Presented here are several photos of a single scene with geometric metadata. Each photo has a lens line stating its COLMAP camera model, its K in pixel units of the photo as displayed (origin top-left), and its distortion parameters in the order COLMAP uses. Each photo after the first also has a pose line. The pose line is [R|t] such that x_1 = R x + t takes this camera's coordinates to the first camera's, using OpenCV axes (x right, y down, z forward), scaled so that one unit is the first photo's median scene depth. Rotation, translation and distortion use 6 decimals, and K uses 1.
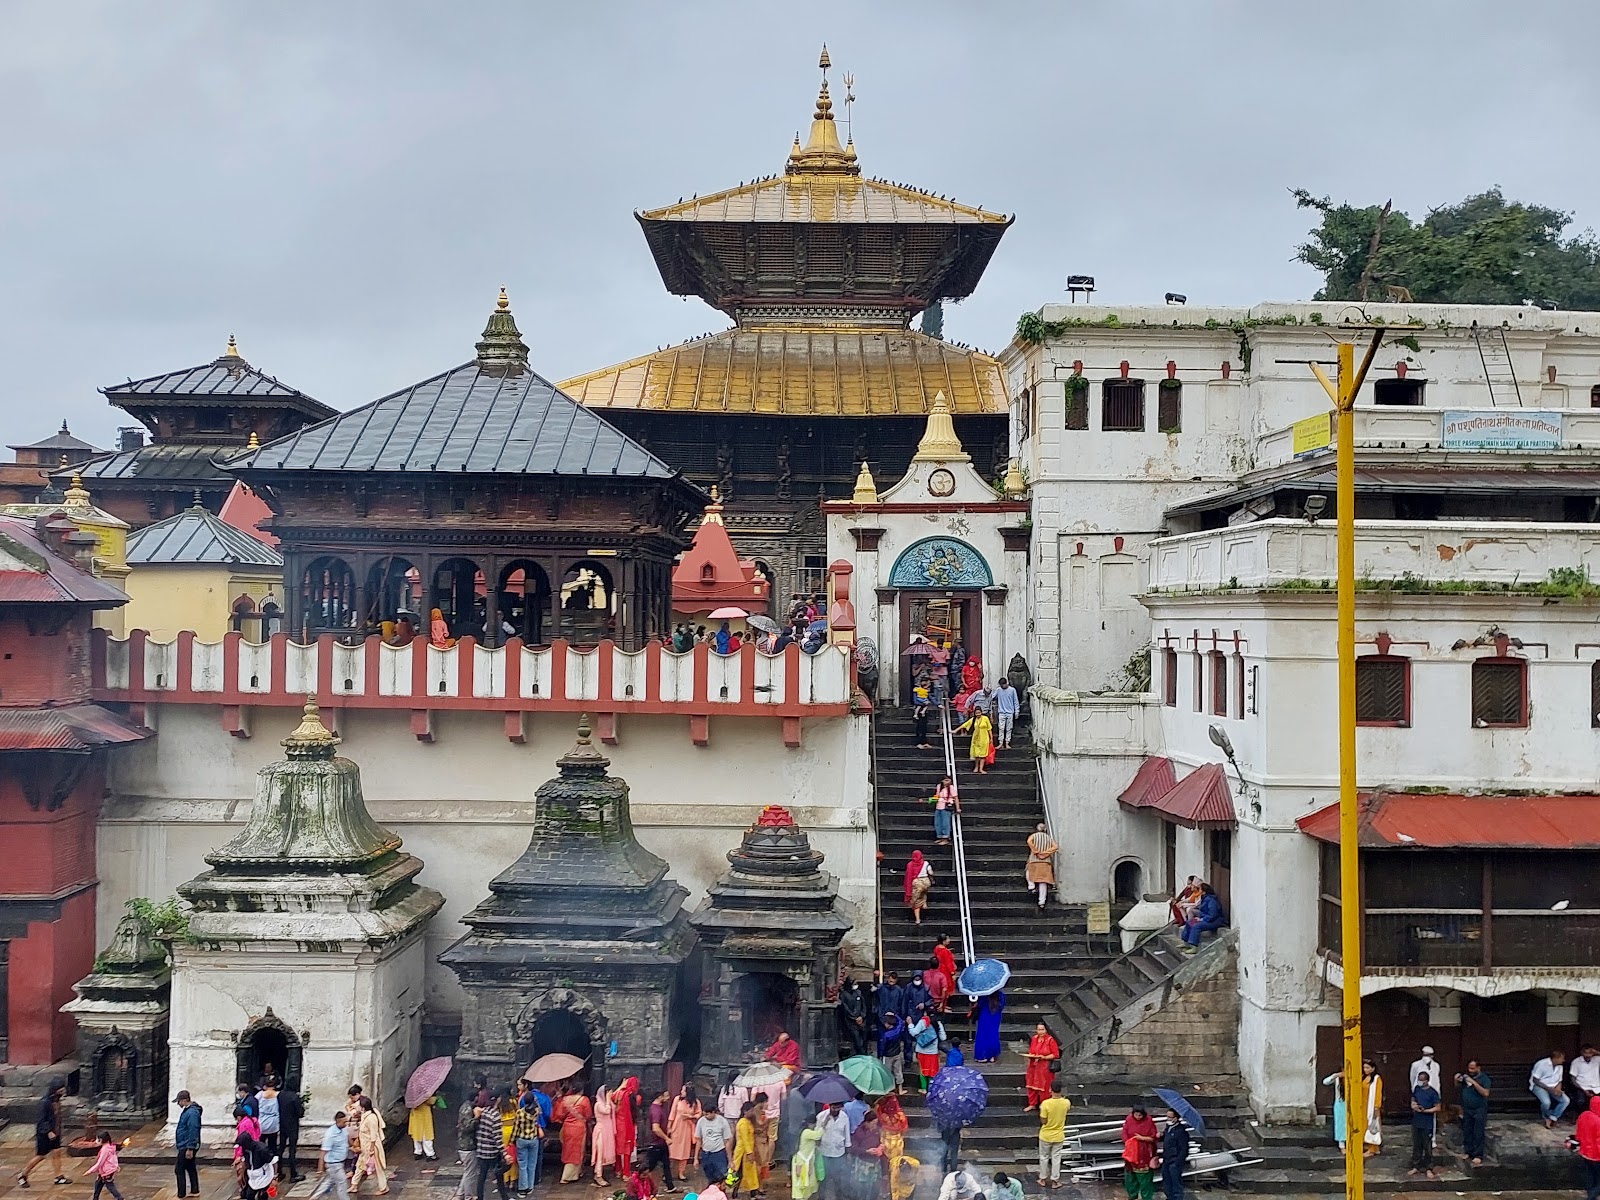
lens RADIAL K [[1569.0, 0, 800.0], [0, 1569.0, 600.0], [0, 0, 1]] dist [0.013827, 0.005890]
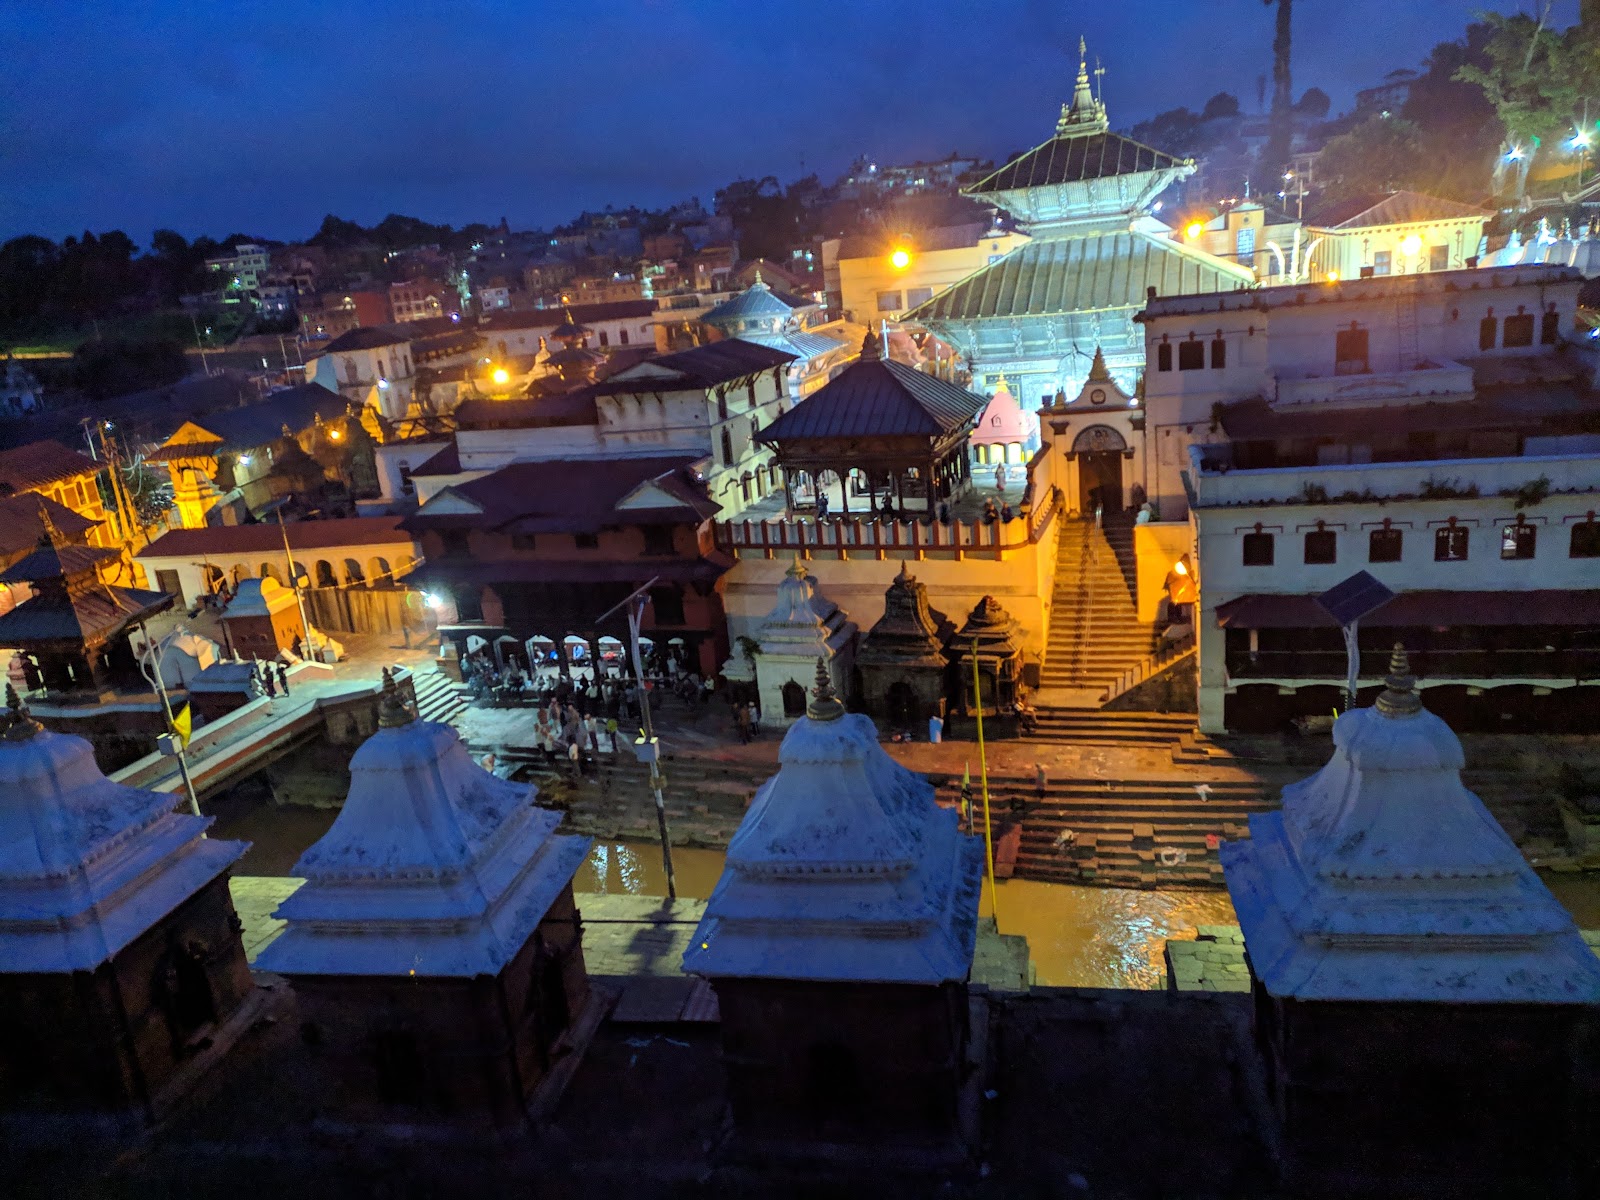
lens RADIAL K [[1013.9, 0, 800.0], [0, 1013.9, 600.0], [0, 0, 1]] dist [0.001972, 0.000003]
pose [[0.940888, -0.009549, -0.338582, 0.207597], [0.106996, 0.956799, 0.270348, -0.266900], [0.321374, -0.290594, 0.901263, -0.400734]]
